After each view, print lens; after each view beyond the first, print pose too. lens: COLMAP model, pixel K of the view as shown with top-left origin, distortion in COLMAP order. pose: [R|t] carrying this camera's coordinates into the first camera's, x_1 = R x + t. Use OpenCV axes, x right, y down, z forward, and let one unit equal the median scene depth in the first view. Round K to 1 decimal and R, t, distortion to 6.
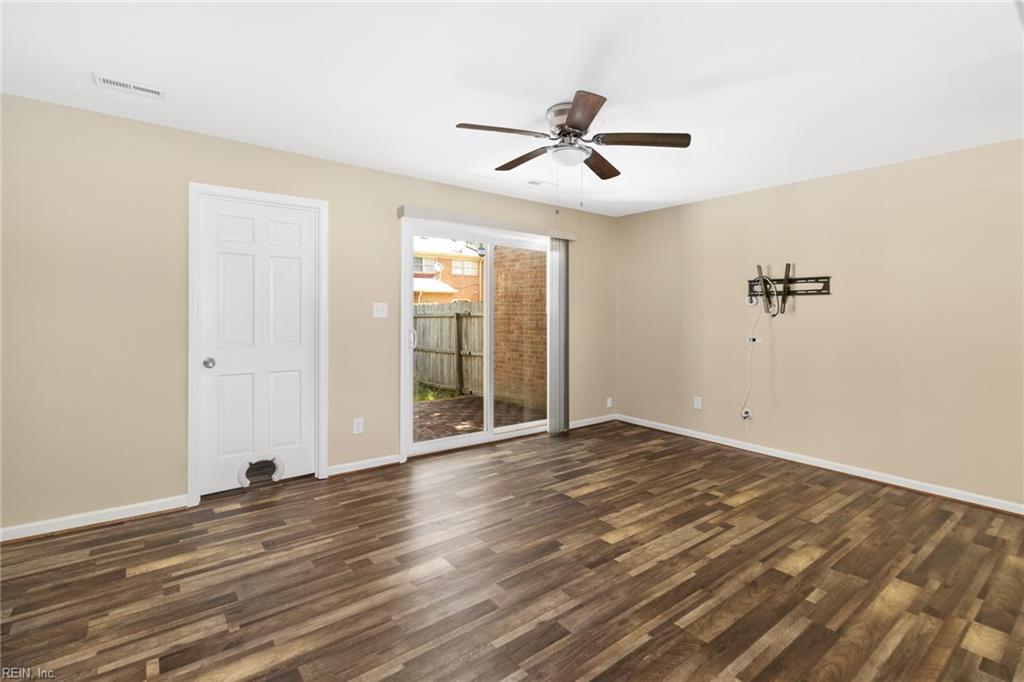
lens RADIAL K [[484.2, 0, 539.0], [0, 484.2, 316.3], [0, 0, 1]] dist [-0.000050, 0.000411]
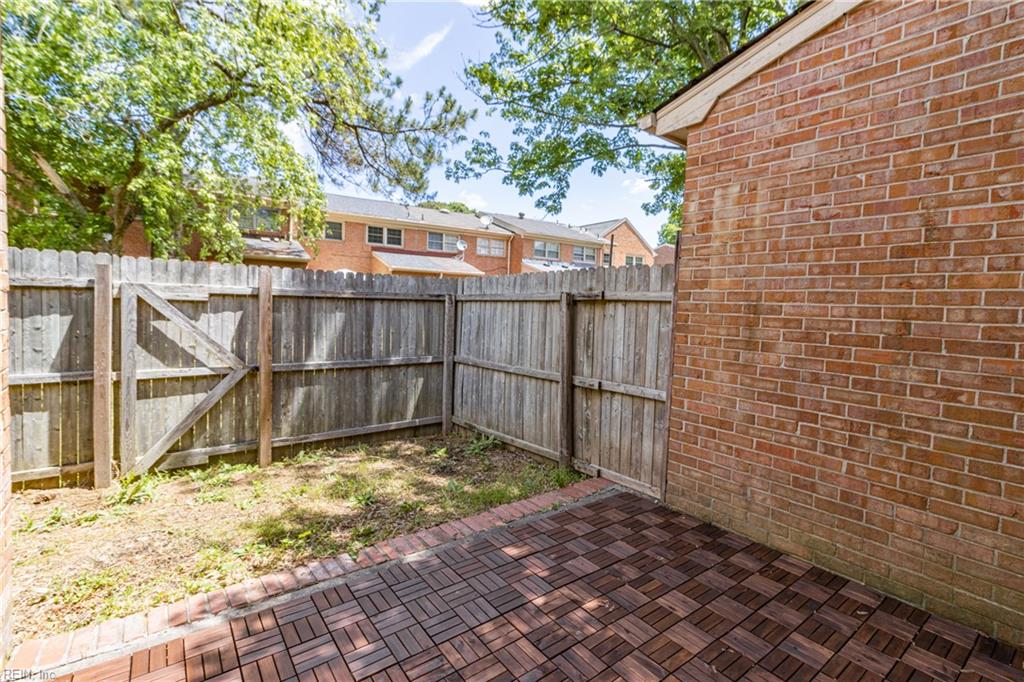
lens RADIAL K [[484.2, 0, 539.0], [0, 484.2, 316.3], [0, 0, 1]] dist [-0.000050, 0.000411]
pose [[0.999561, 0.021922, -0.019933, -0.185668], [-0.021494, 0.999539, 0.021419, 0.005617], [0.020393, -0.020981, 0.999572, 0.549147]]
